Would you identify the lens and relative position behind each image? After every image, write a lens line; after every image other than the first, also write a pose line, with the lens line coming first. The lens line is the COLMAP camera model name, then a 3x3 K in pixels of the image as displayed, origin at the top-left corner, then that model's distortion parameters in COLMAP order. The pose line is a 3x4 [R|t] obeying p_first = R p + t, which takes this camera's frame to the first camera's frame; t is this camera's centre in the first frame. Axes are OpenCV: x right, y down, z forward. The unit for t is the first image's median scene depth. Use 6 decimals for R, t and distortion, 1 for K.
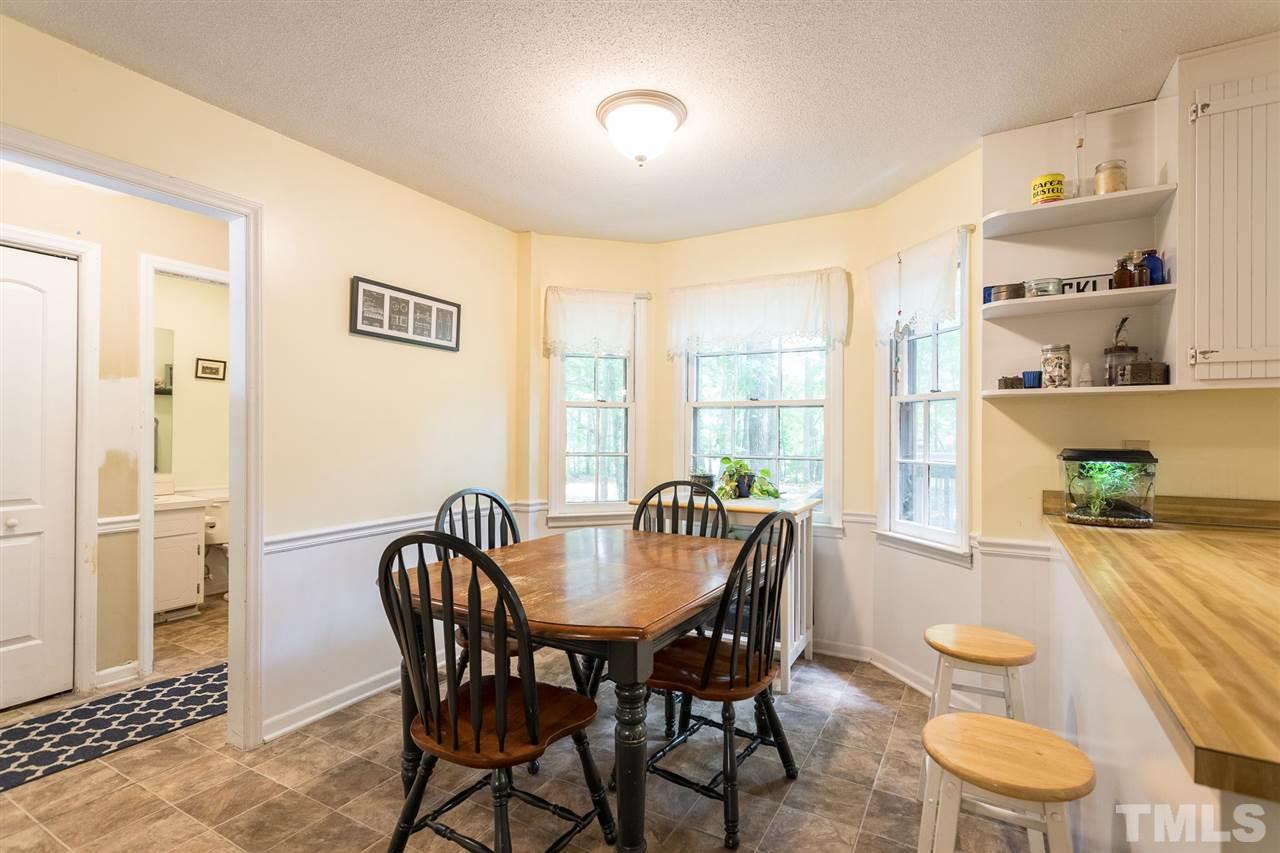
lens RADIAL K [[603.5, 0, 644.1], [0, 603.5, 429.2], [0, 0, 1]] dist [0.000186, 0.000504]
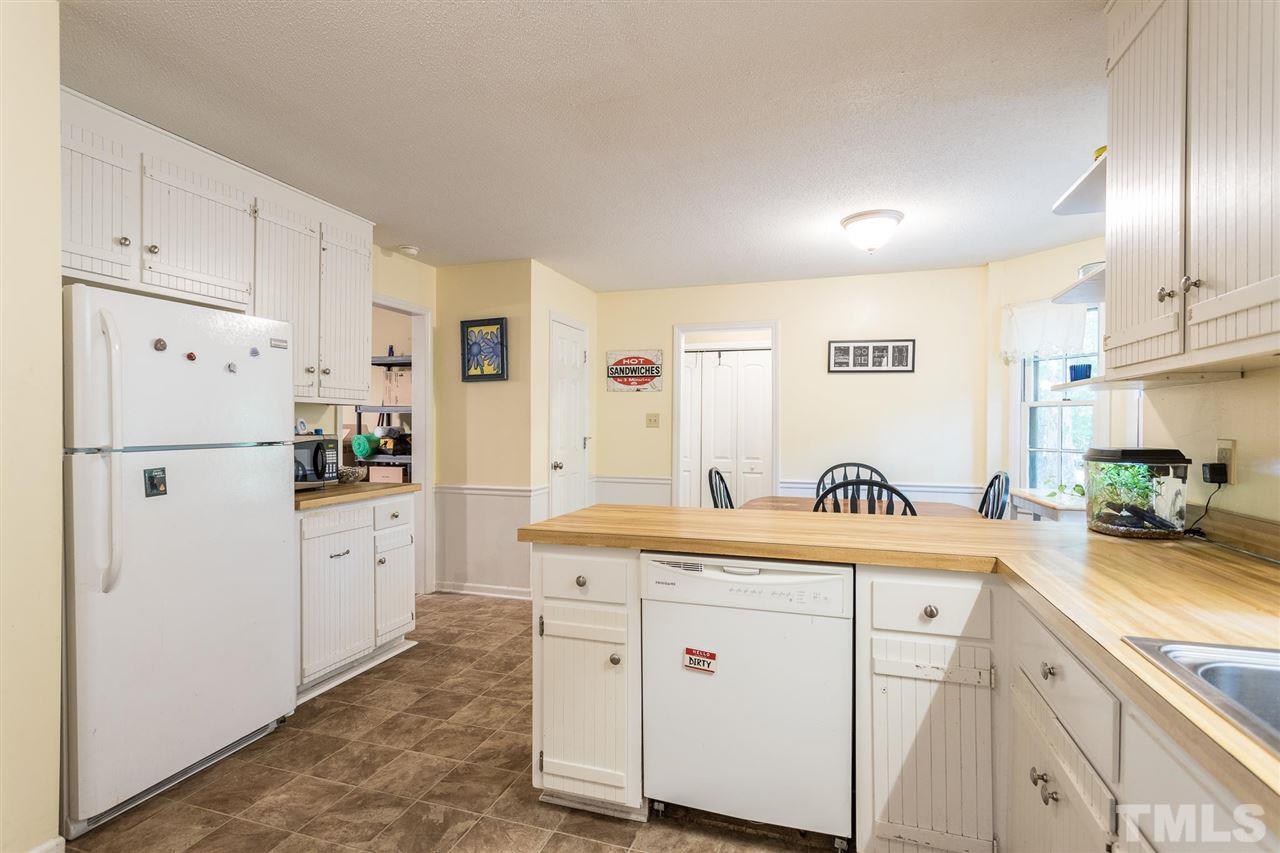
lens RADIAL K [[603.5, 0, 643.2], [0, 603.5, 428.8], [0, 0, 1]] dist [0.000186, 0.000504]
pose [[0.199469, 0.001691, -0.979903, 1.043378], [-0.002036, 0.999997, 0.001311, 0.003512], [0.979902, 0.001733, 0.199472, 0.101368]]
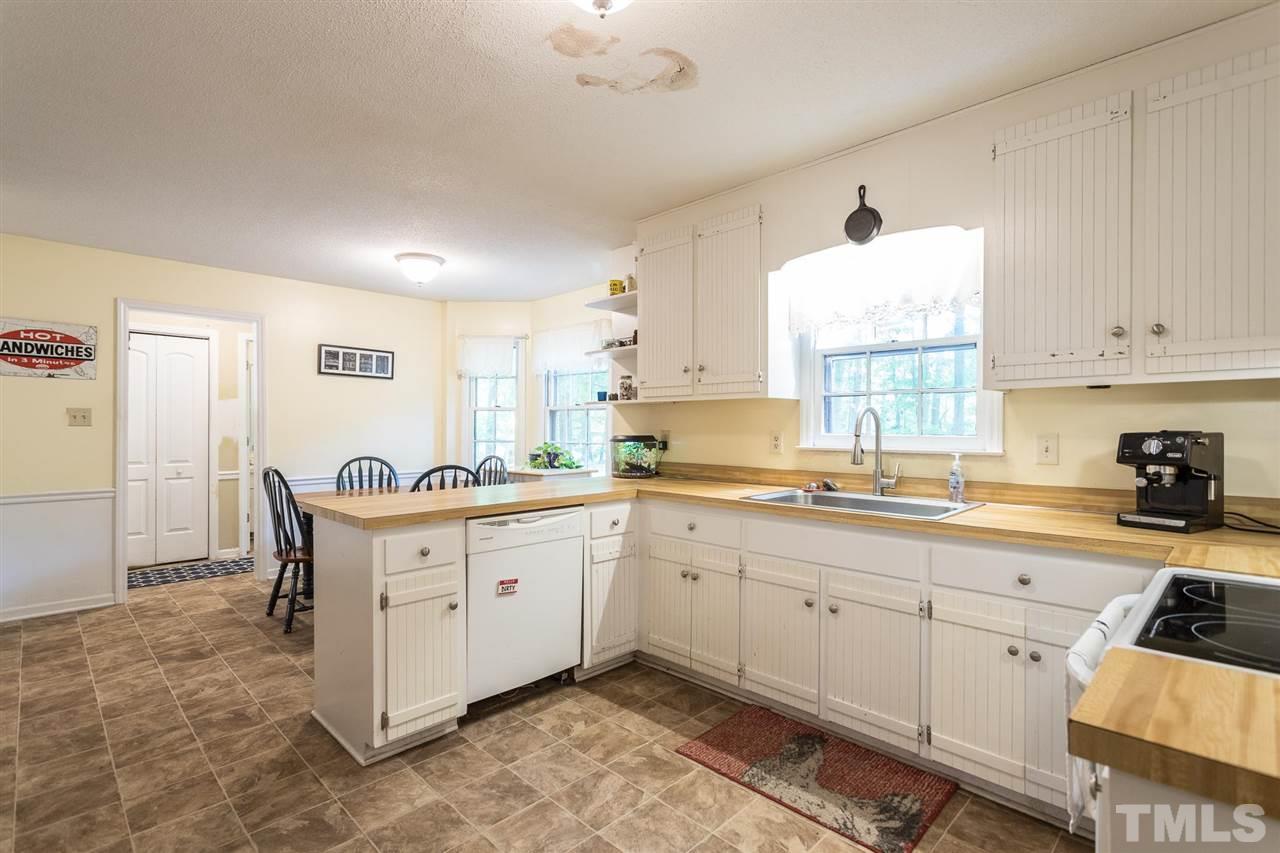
lens RADIAL K [[603.5, 0, 638.5], [0, 603.5, 427.4], [0, 0, 1]] dist [0.000186, 0.000504]
pose [[0.964453, -0.001159, -0.264251, 0.881145], [0.001820, 0.999996, 0.002256, 0.003722], [0.264248, -0.002657, 0.964451, -0.496916]]
